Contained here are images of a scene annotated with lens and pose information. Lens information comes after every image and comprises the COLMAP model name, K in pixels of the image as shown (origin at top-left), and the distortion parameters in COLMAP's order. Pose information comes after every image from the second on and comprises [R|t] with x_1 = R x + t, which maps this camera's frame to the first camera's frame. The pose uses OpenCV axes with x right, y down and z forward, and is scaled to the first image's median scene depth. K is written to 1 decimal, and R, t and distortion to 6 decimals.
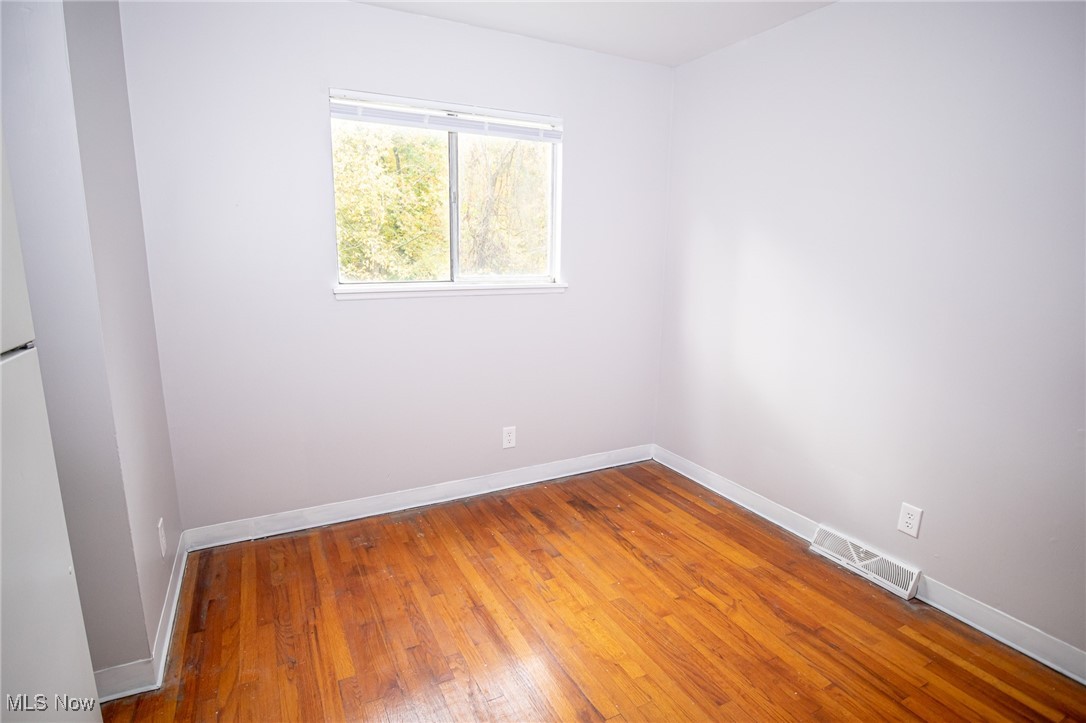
lens RADIAL K [[556.2, 0, 545.7], [0, 556.2, 360.4], [0, 0, 1]] dist [-0.055046, 0.028746]
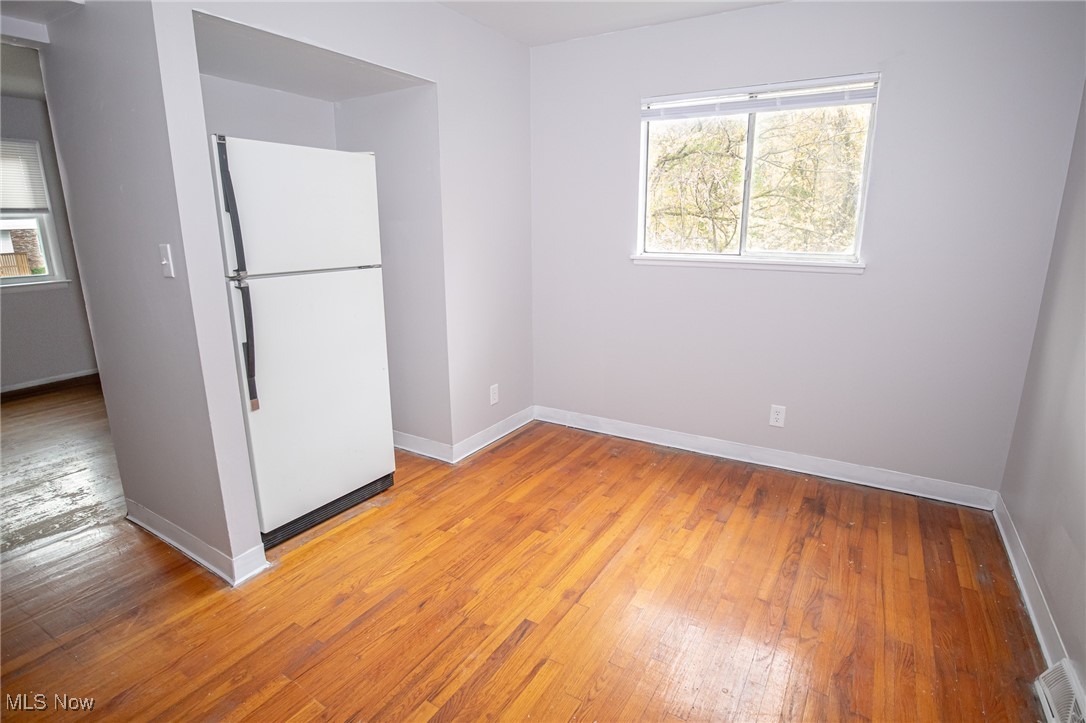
lens RADIAL K [[556.2, 0, 545.7], [0, 556.2, 360.4], [0, 0, 1]] dist [-0.055046, 0.028746]
pose [[0.520441, 0.189490, -0.832607, 0.623069], [-0.161222, 0.979335, 0.122108, -0.014498], [0.838540, 0.070684, 0.540236, 0.139577]]
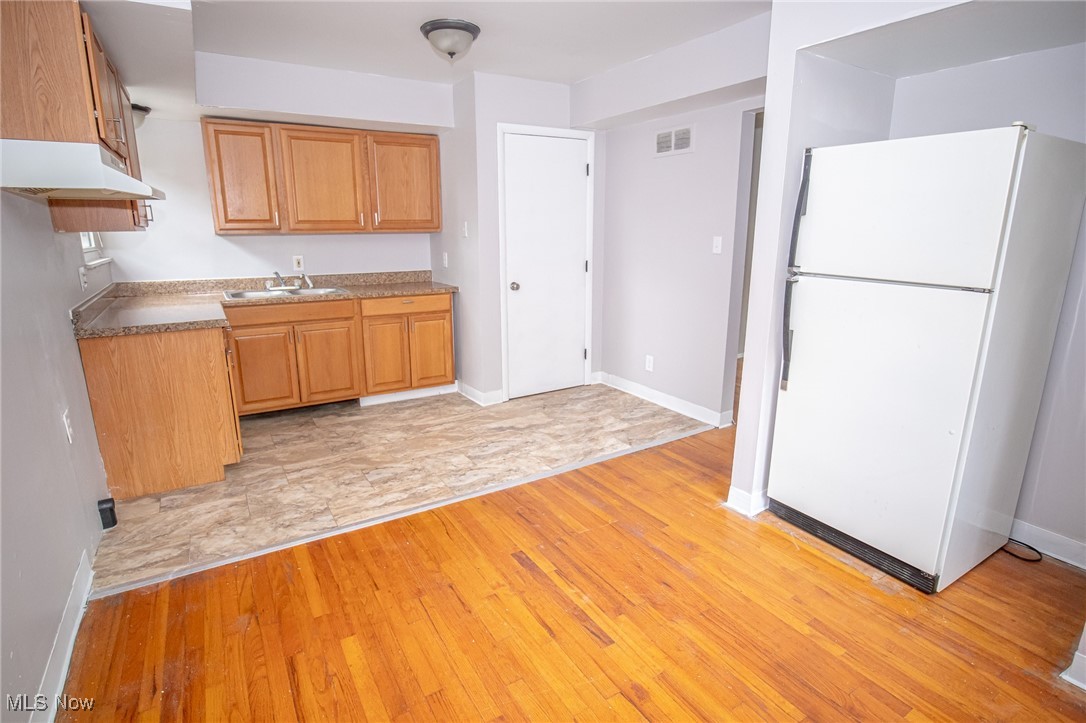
lens RADIAL K [[556.2, 0, 545.7], [0, 556.2, 360.4], [0, 0, 1]] dist [-0.055046, 0.028746]
pose [[-0.997643, 0.006649, -0.068288, 0.194444], [-0.023056, 0.904922, 0.424952, -0.203108], [0.064621, 0.425525, -0.902636, 1.013601]]
